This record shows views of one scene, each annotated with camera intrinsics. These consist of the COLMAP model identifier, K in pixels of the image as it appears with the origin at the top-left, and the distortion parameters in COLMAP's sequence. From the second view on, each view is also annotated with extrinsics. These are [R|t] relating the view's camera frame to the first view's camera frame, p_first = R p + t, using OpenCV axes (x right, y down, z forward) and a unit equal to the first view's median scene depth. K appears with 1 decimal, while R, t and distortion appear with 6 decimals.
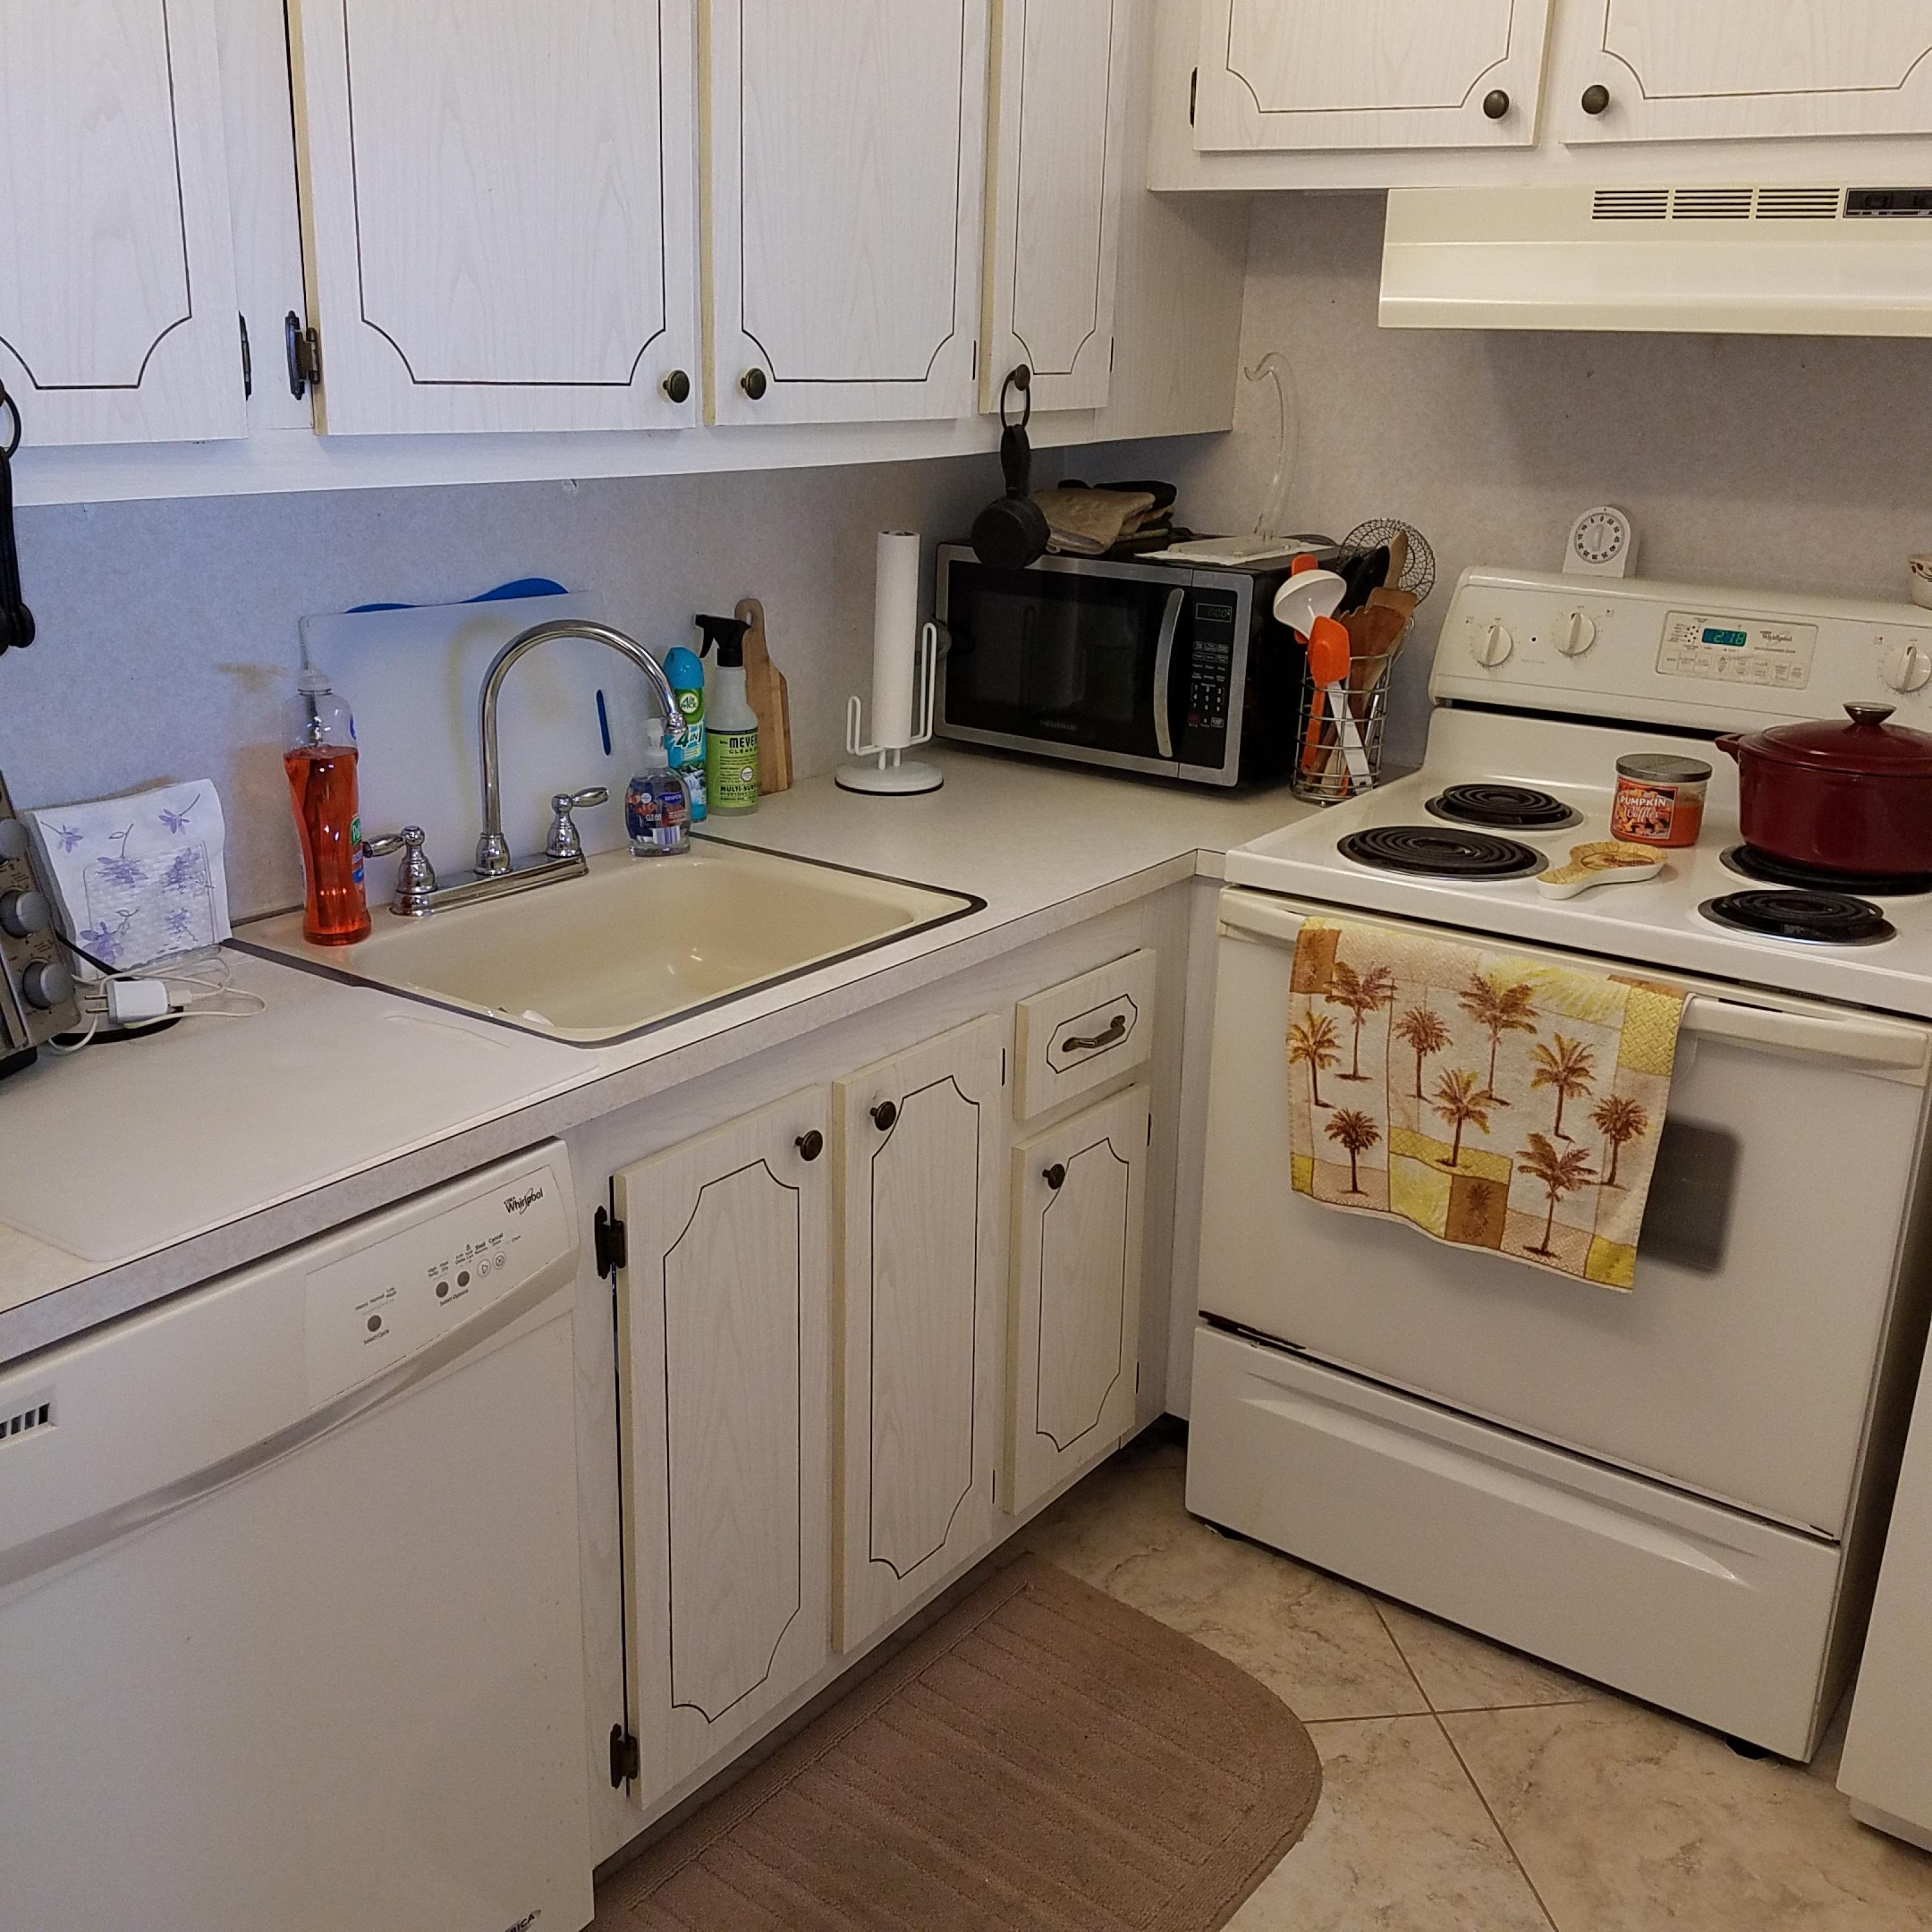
lens RADIAL K [[1959.2, 0, 925.2], [0, 1959.2, 967.9], [0, 0, 1]] dist [0.137198, -0.236777]
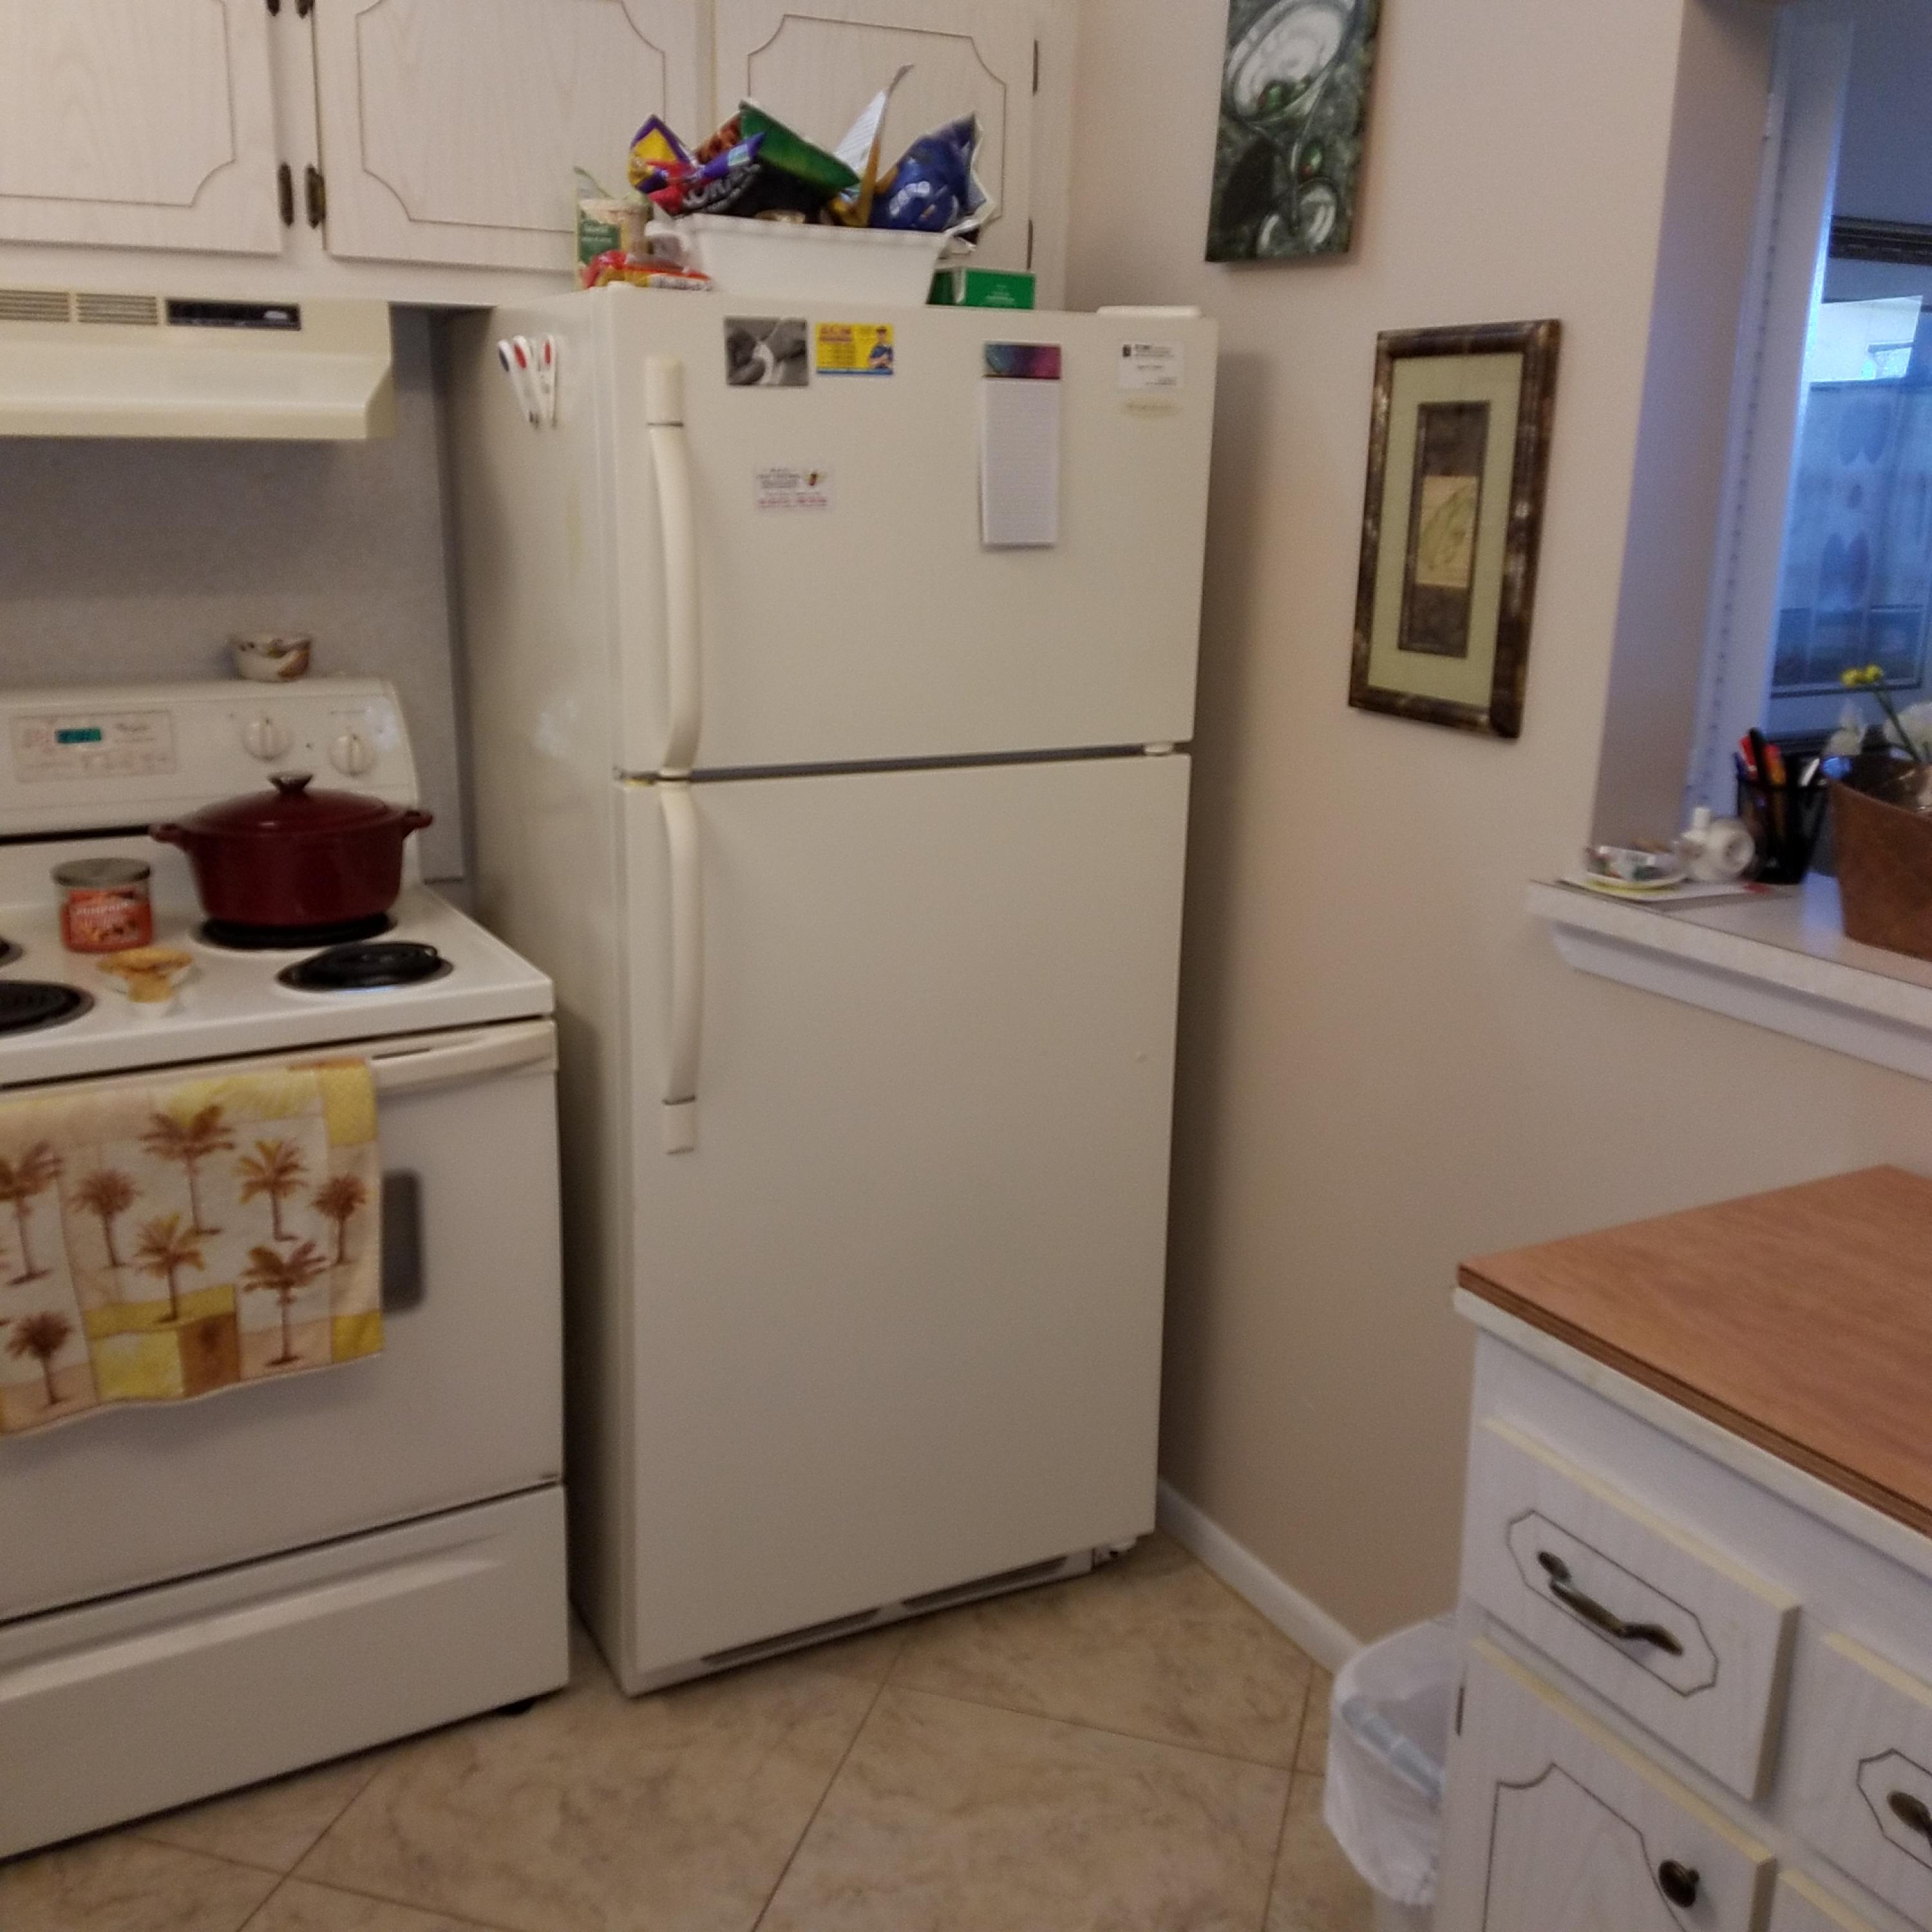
lens RADIAL K [[1960.5, 0, 965.5], [0, 1960.5, 943.6], [0, 0, 1]] dist [0.043135, -0.025131]
pose [[0.411616, -0.245600, 0.877641, -0.350439], [0.282871, 0.949872, 0.133146, -0.085607], [-0.866347, 0.193454, 0.460455, 0.216921]]
